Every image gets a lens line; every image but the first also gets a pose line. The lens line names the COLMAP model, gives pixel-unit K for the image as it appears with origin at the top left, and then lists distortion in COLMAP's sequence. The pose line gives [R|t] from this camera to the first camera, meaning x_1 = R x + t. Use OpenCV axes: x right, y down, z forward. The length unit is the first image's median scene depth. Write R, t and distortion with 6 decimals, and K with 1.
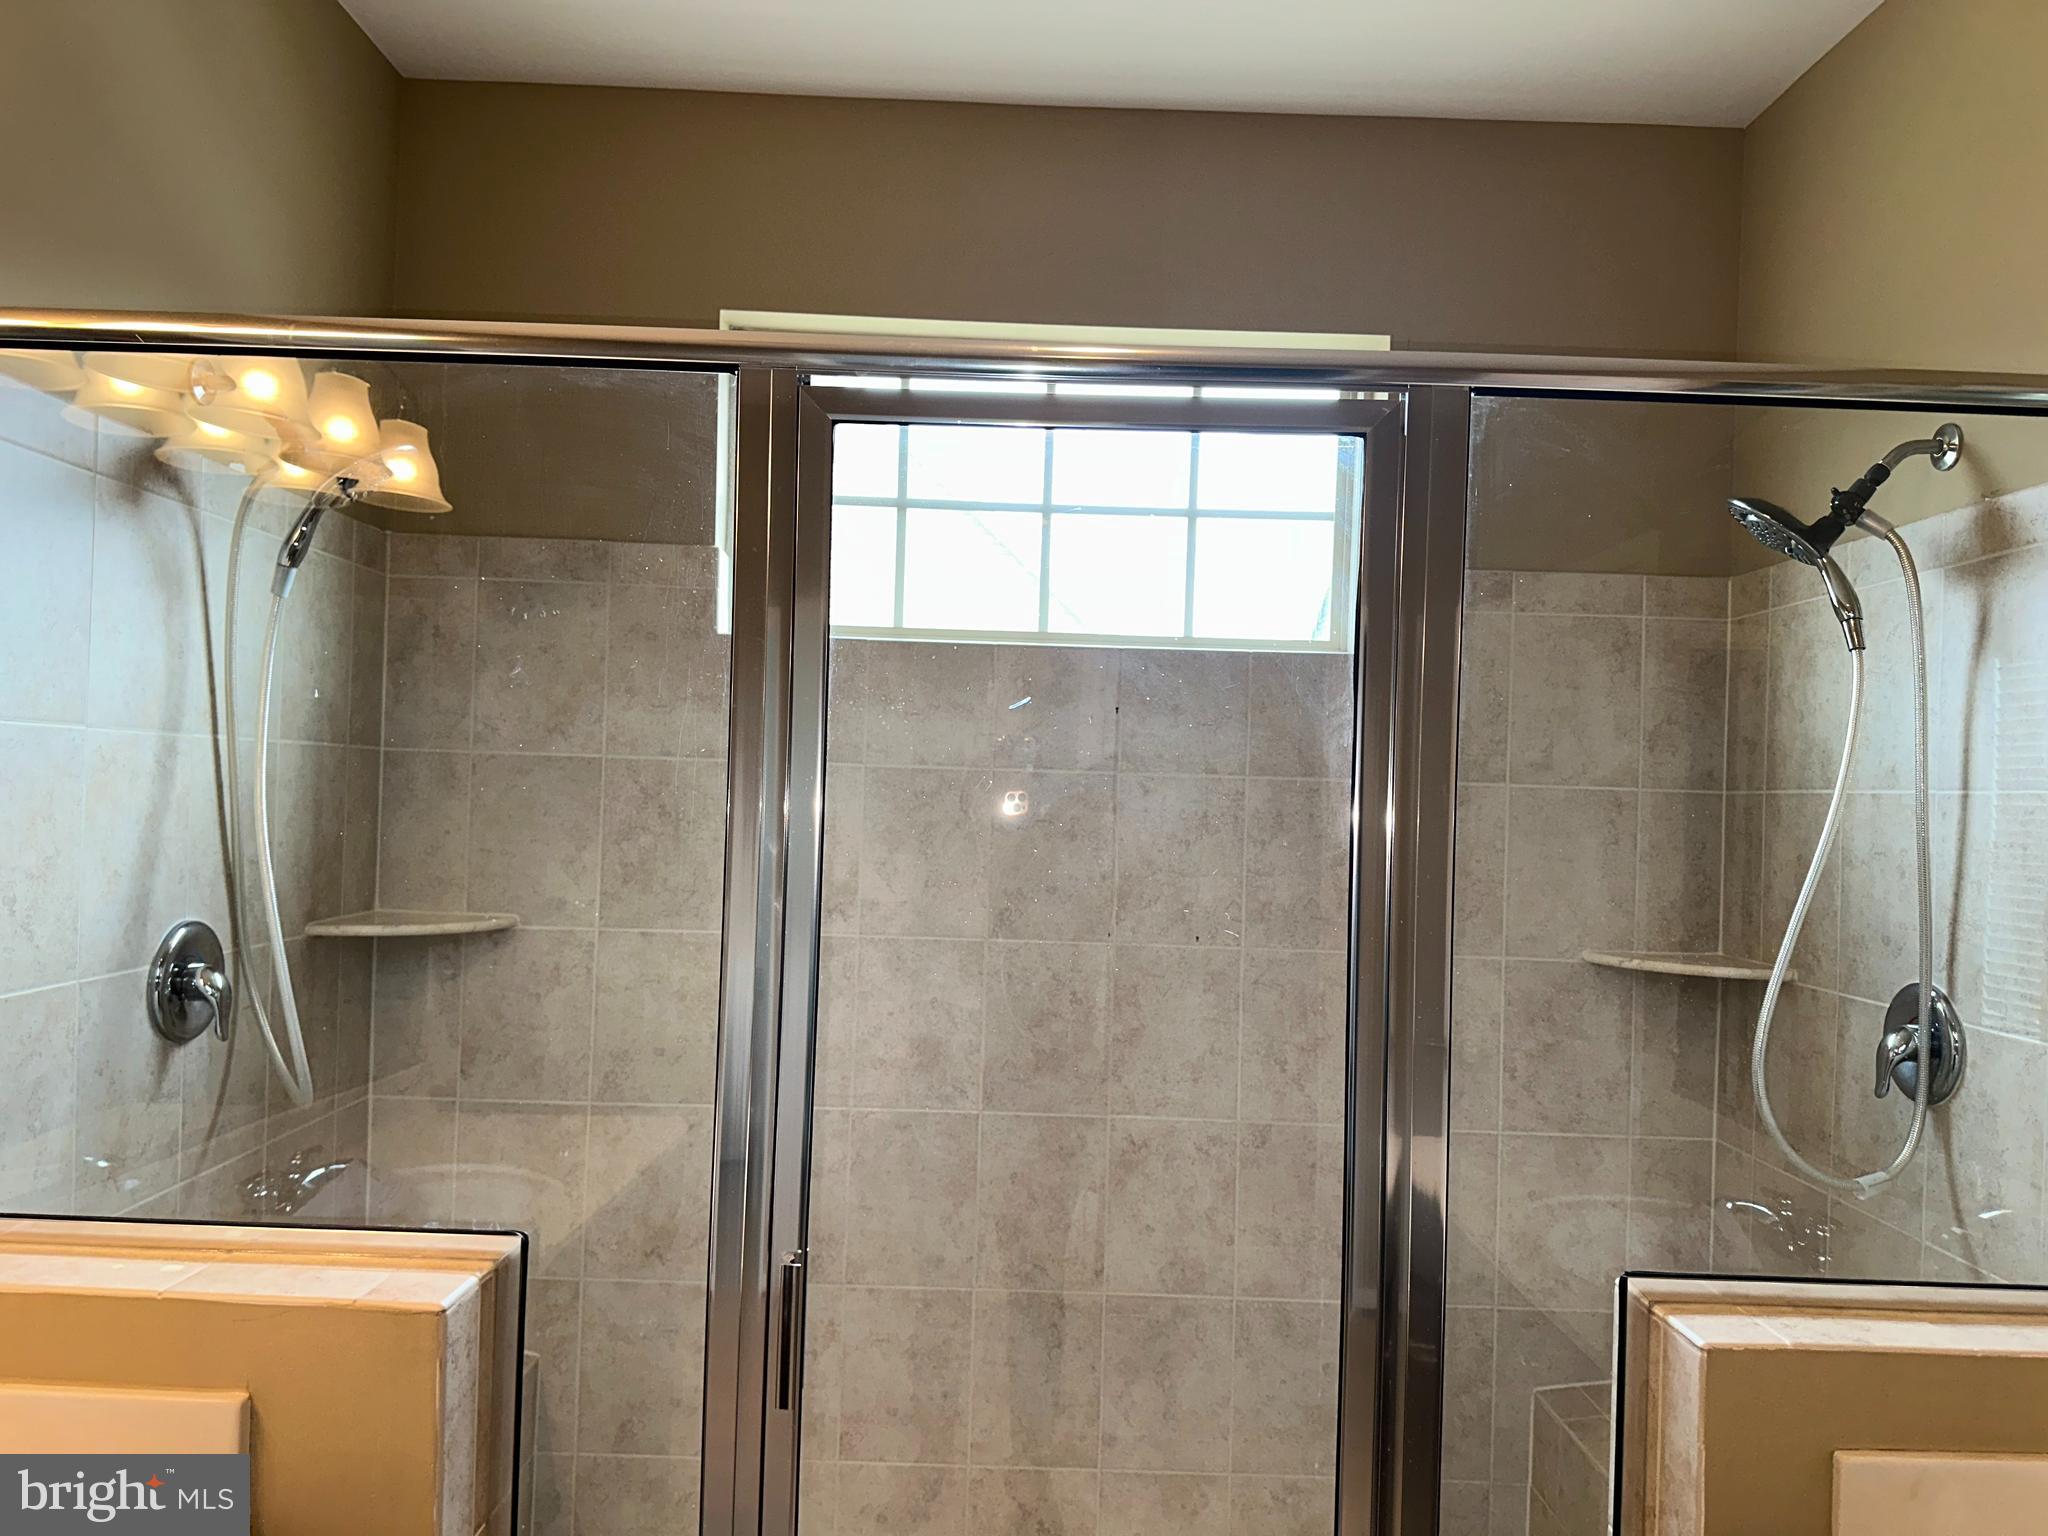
lens RADIAL K [[1434.6, 0, 1014.9], [0, 1434.6, 796.9], [0, 0, 1]] dist [0.172134, -0.259323]
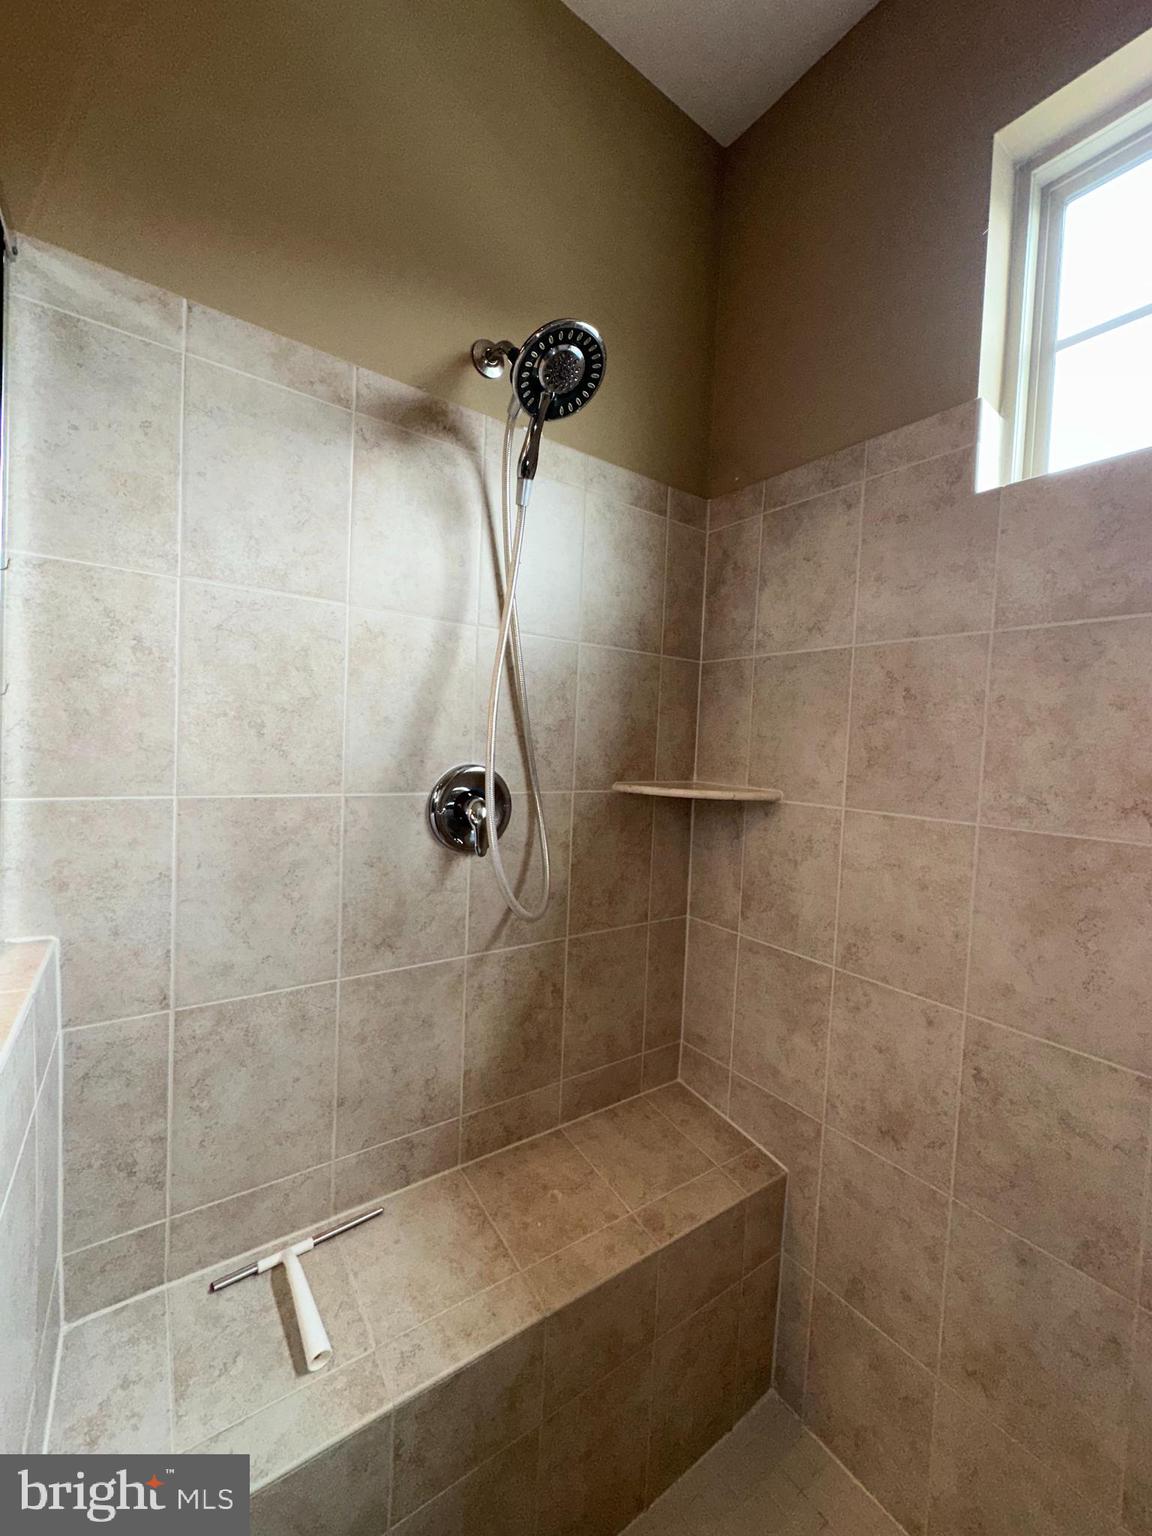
lens RADIAL K [[623.1, 0, 576.0], [0, 623.1, 768.0], [0, 0, 1]] dist [-0.000590, 0.000967]
pose [[0.582111, 0.024654, -0.812735, -0.029808], [-0.024057, 0.999625, 0.013093, 0.059869], [0.812753, 0.011931, 0.582486, 0.572713]]
